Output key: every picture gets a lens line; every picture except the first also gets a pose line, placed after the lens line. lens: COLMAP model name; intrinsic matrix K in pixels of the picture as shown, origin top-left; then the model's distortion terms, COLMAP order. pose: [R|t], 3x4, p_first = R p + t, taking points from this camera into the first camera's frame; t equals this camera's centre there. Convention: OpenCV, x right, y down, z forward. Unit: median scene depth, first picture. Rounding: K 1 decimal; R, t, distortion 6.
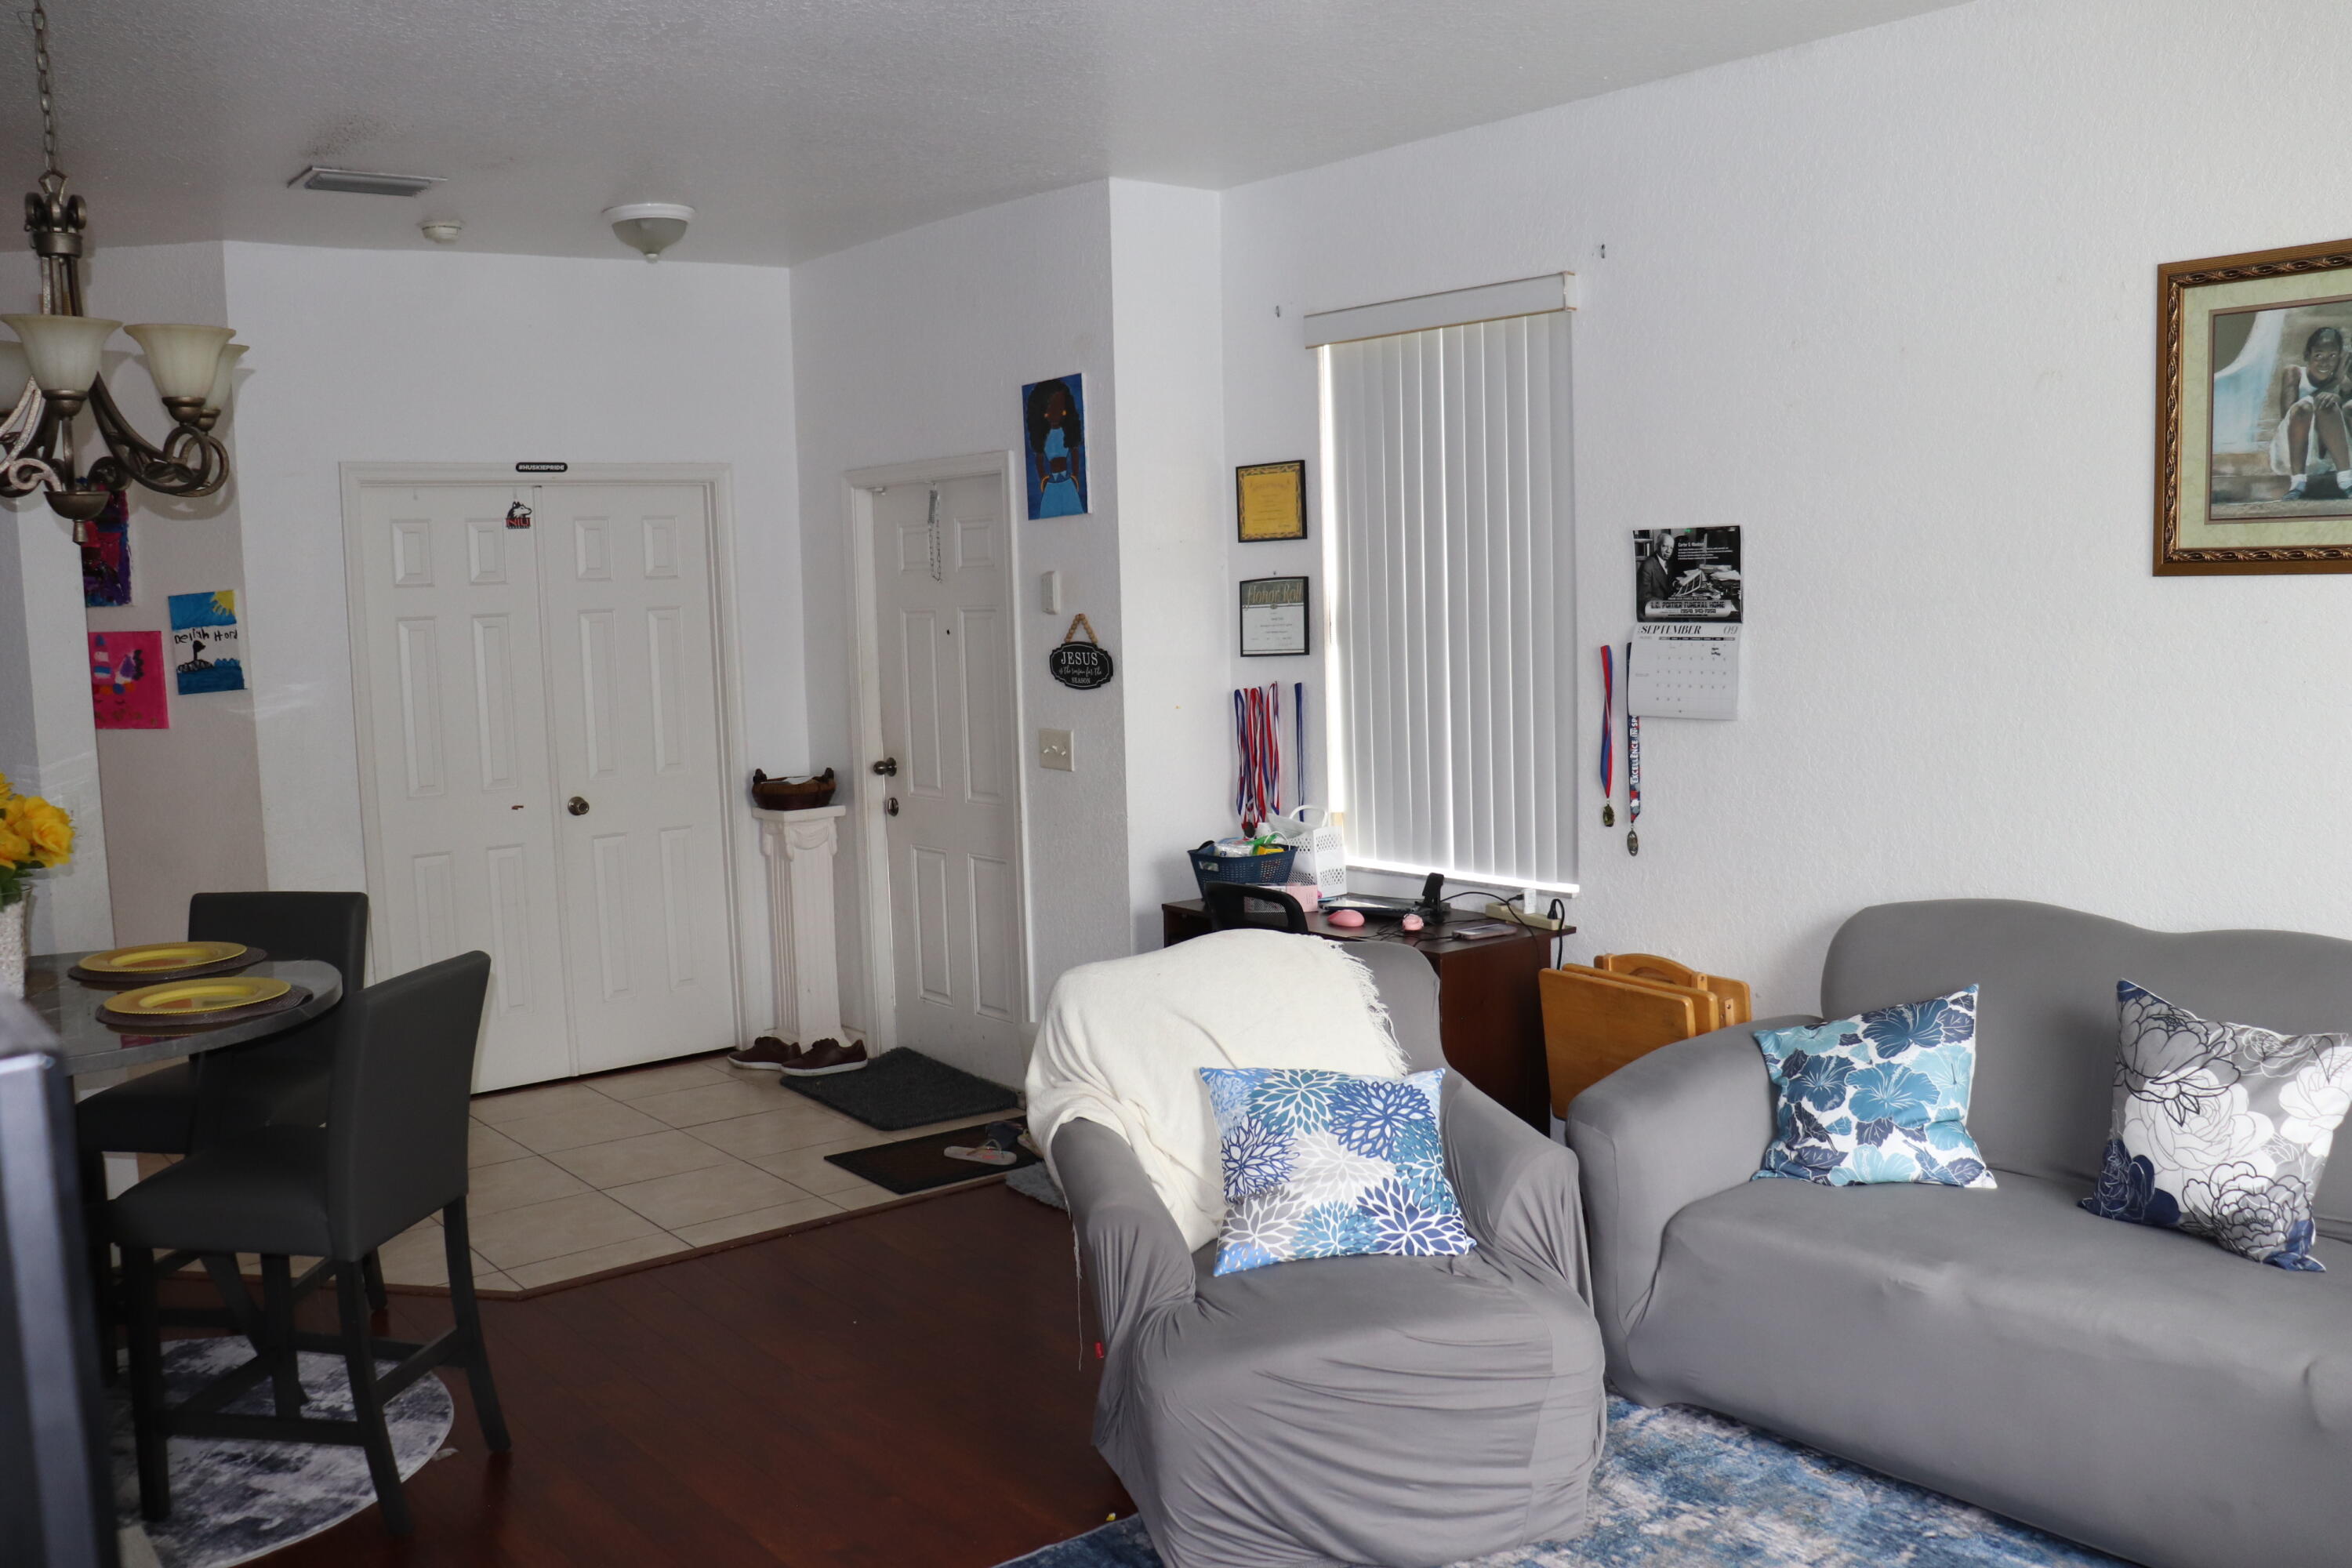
lens RADIAL K [[1919.2, 0, 1178.2], [0, 1919.2, 791.1], [0, 0, 1]] dist [-0.177717, 0.156644]
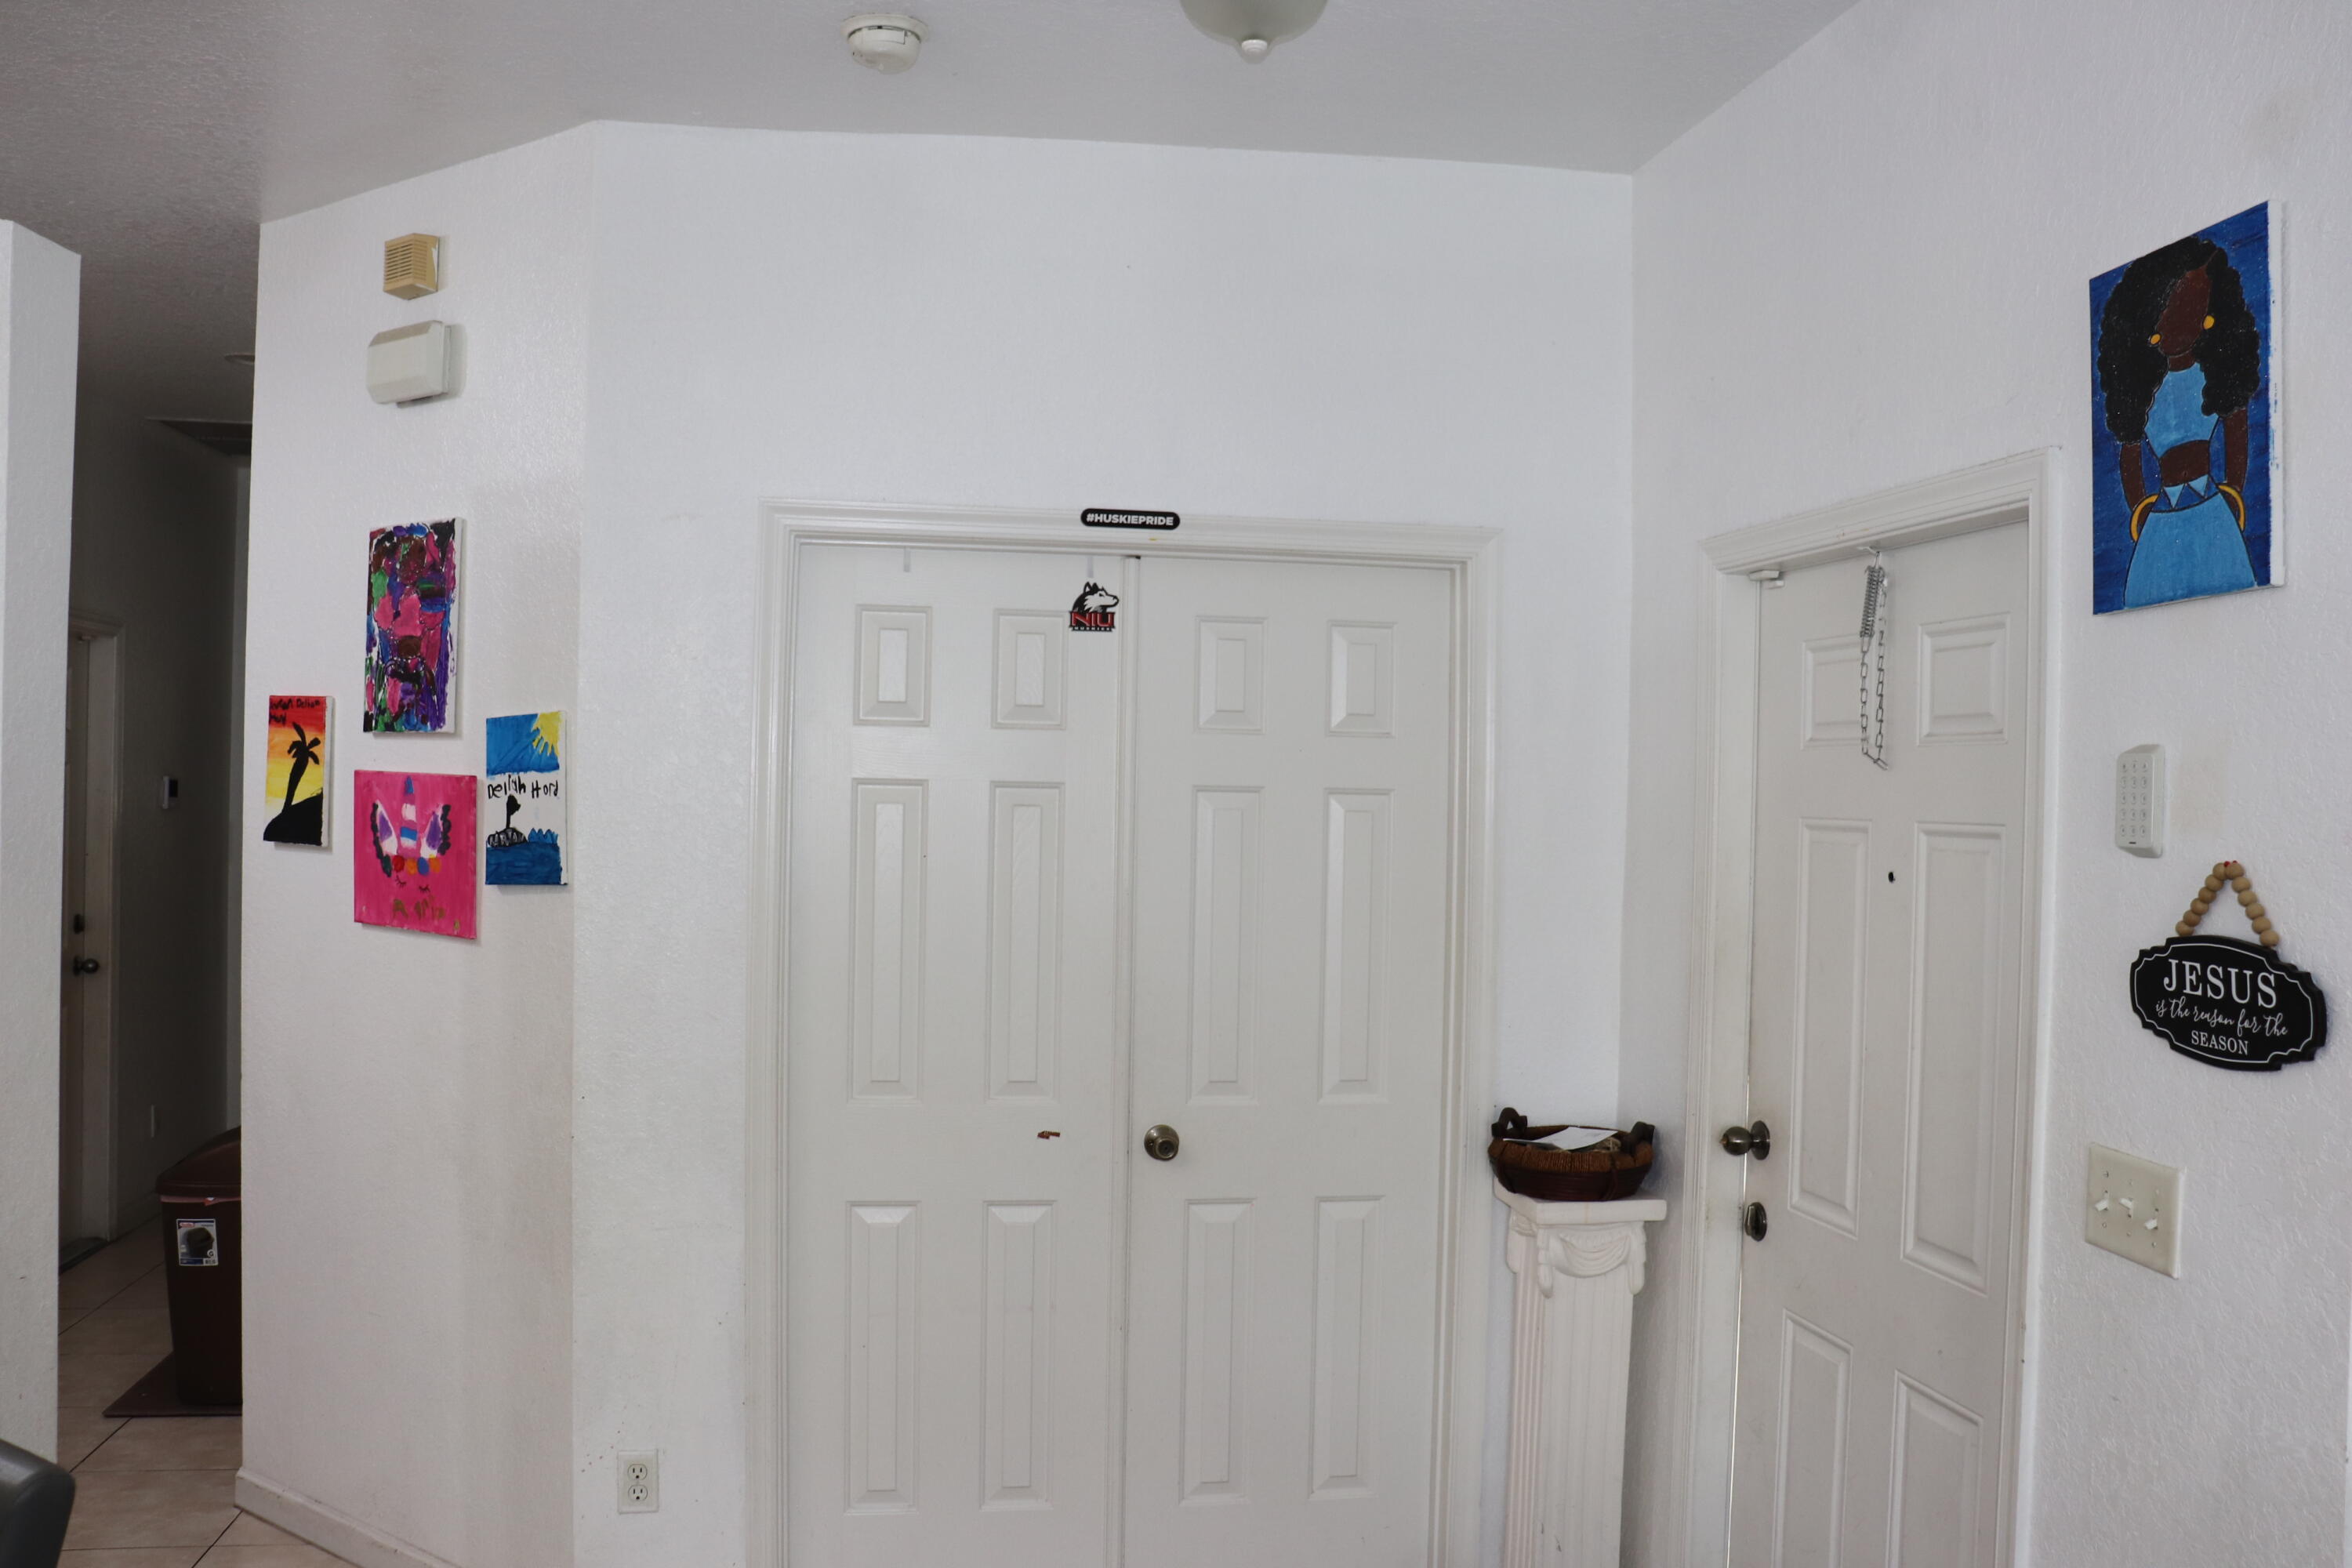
lens RADIAL K [[1919.2, 0, 1176.4], [0, 1919.2, 792.6], [0, 0, 1]] dist [-0.177717, 0.156644]
pose [[0.862126, 0.048763, -0.504343, -0.051582], [-0.100117, 0.992129, -0.075215, -0.063334], [0.496705, 0.115338, 0.860222, 0.638465]]
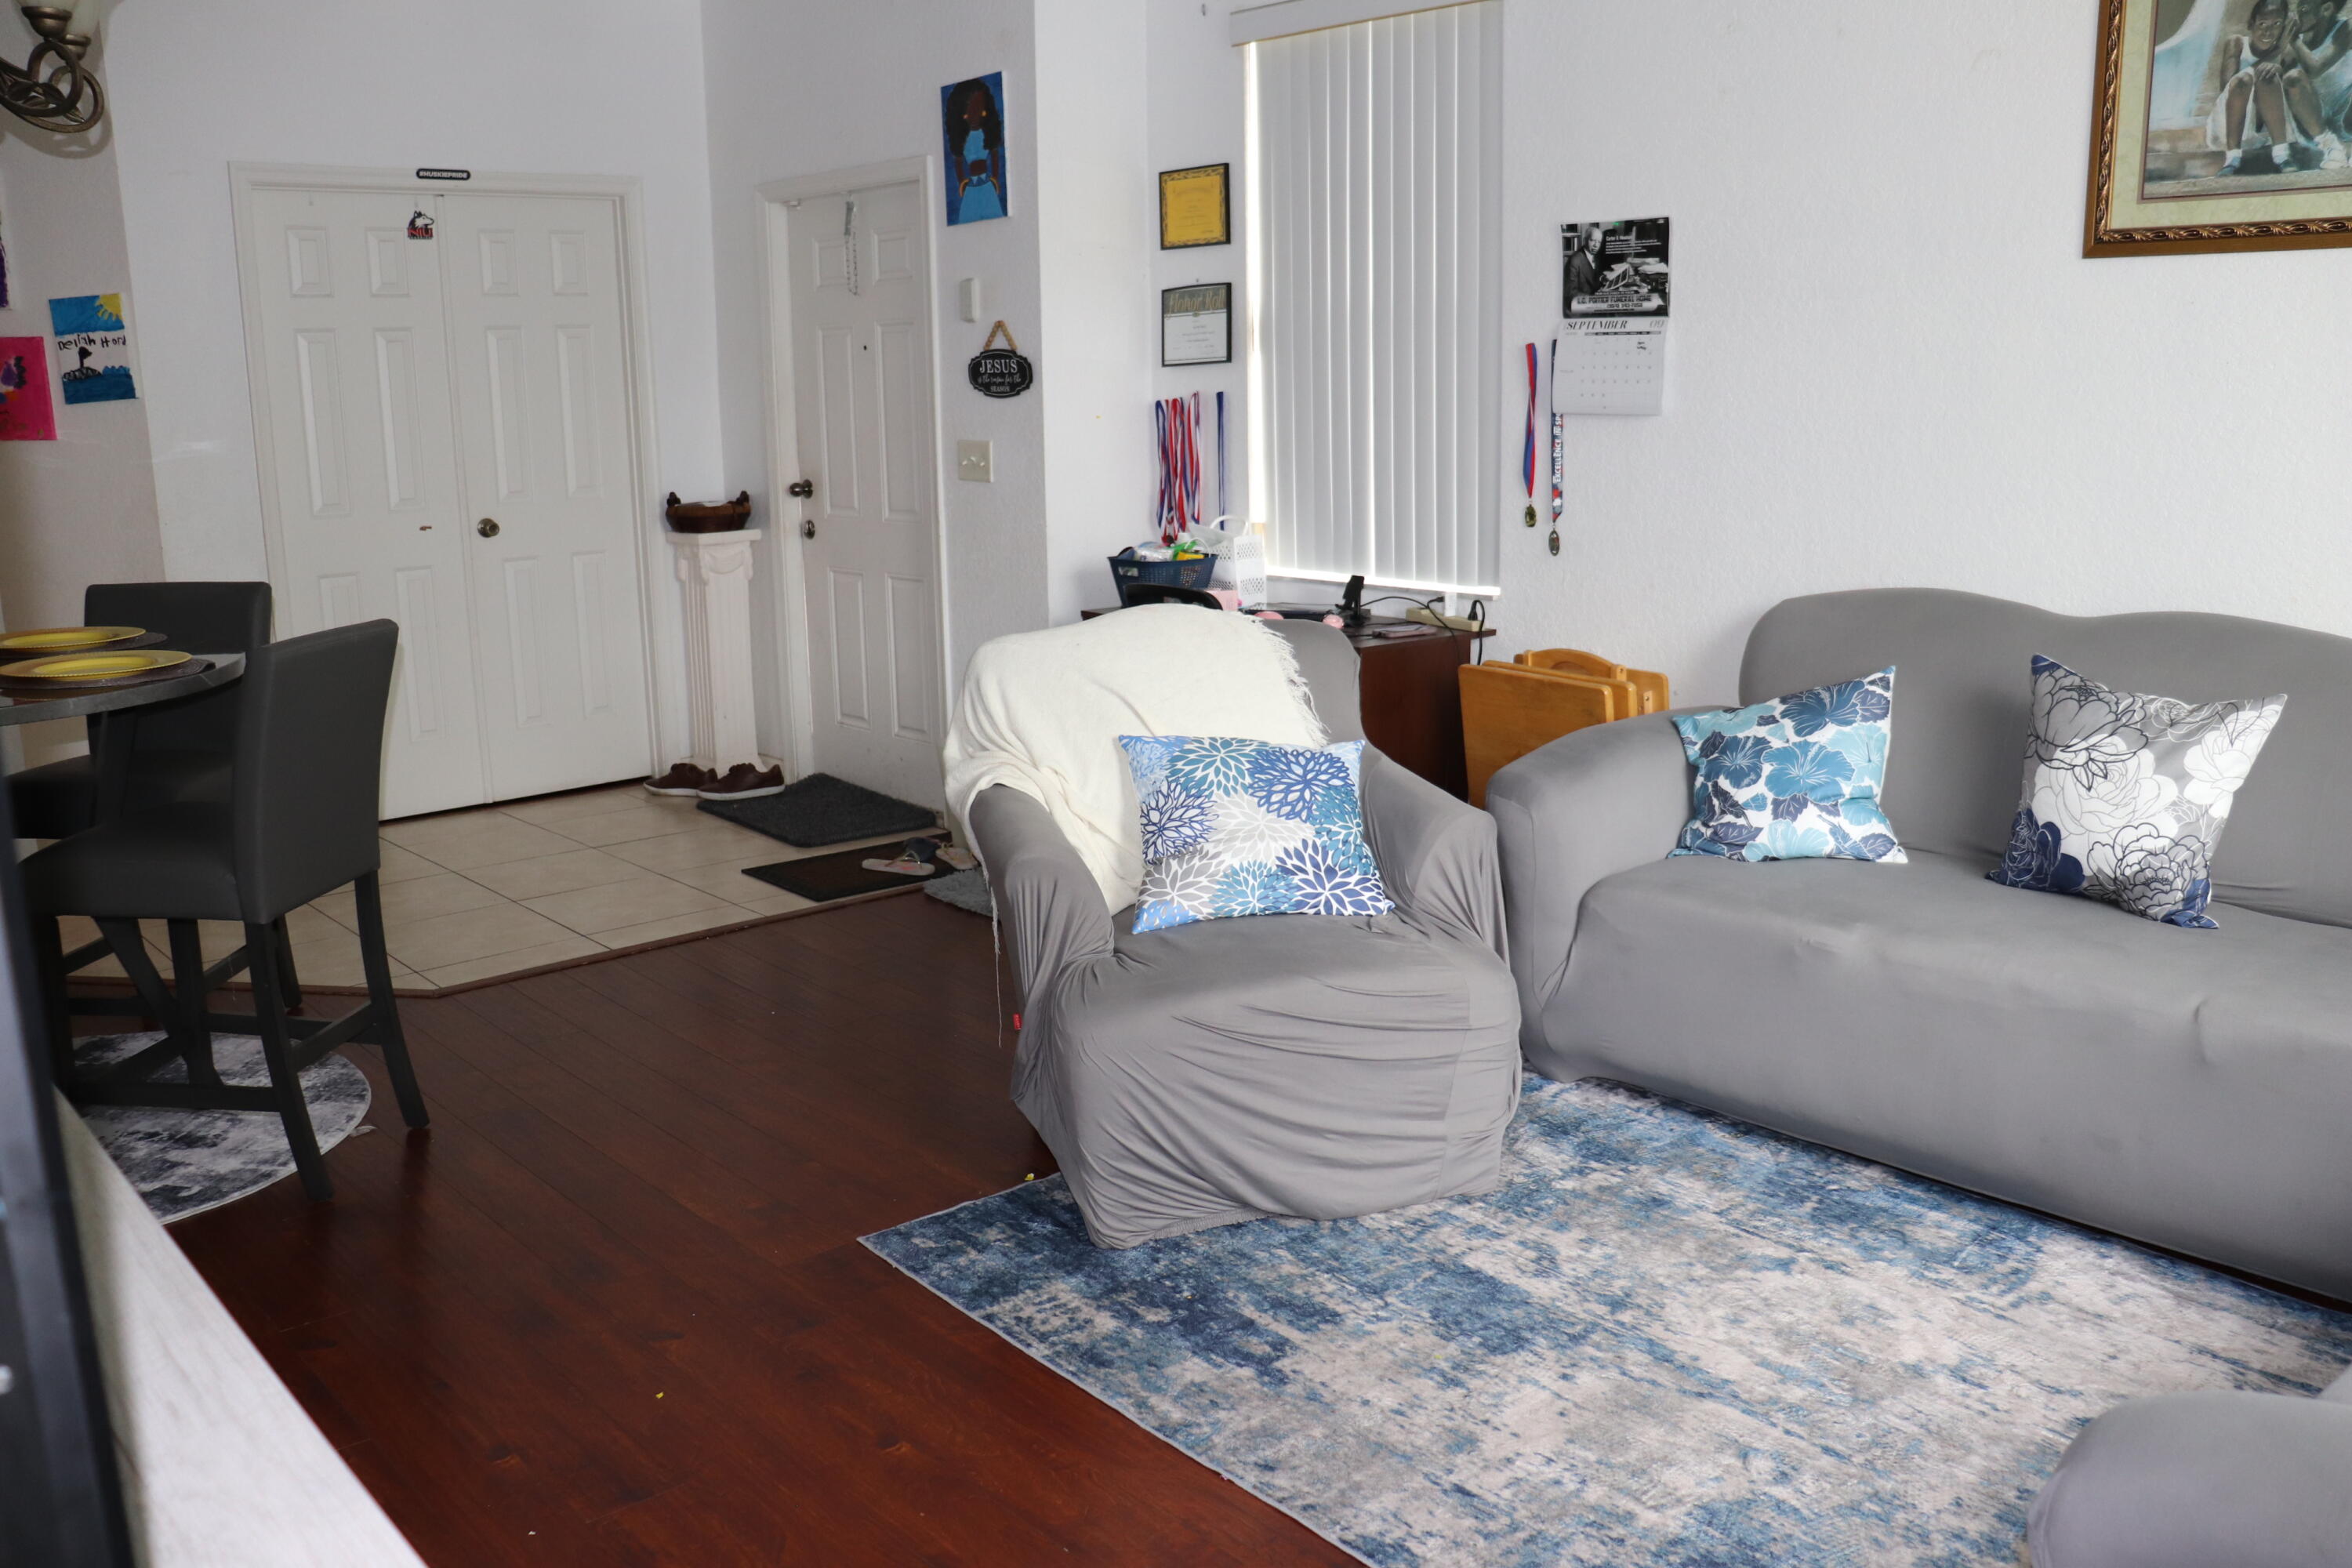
lens RADIAL K [[1919.2, 0, 1179.2], [0, 1919.2, 789.8], [0, 0, 1]] dist [-0.177717, 0.156644]
pose [[0.999068, 0.002979, 0.043069, -0.000211], [-0.007544, 0.994313, 0.106233, 0.046051], [-0.042507, -0.106459, 0.993408, 0.002902]]
